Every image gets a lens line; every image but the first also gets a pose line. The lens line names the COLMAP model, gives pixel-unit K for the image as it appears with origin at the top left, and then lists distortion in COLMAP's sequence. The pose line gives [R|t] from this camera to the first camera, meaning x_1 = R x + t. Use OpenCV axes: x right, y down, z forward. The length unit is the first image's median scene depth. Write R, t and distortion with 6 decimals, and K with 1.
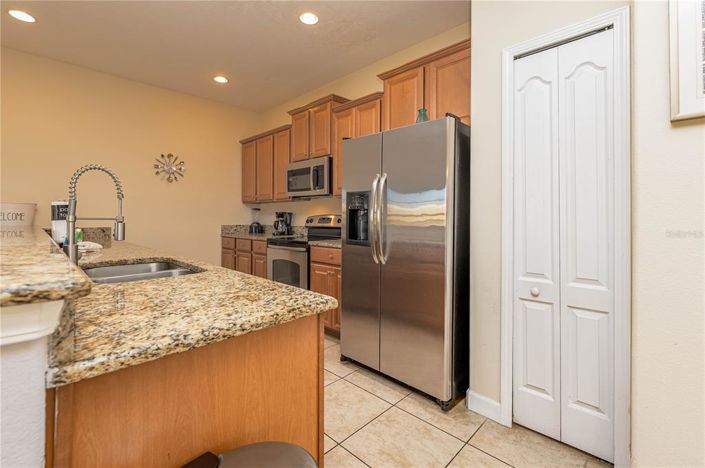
lens RADIAL K [[309.1, 0, 353.6], [0, 309.1, 215.4], [0, 0, 1]] dist [-0.013453, -0.000187]
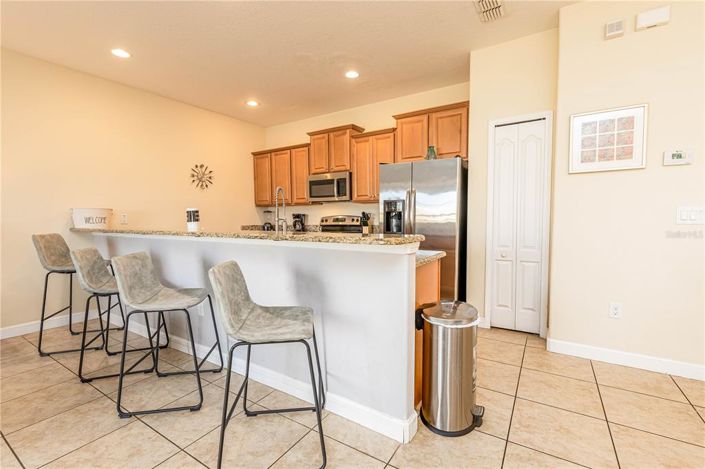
lens RADIAL K [[309.1, 0, 352.8], [0, 309.1, 236.6], [0, 0, 1]] dist [-0.013453, -0.000187]
pose [[0.976761, -0.026106, 0.212737, -0.346596], [0.011563, 0.997528, 0.069318, -0.003185], [-0.214021, -0.065247, 0.974648, -0.309144]]
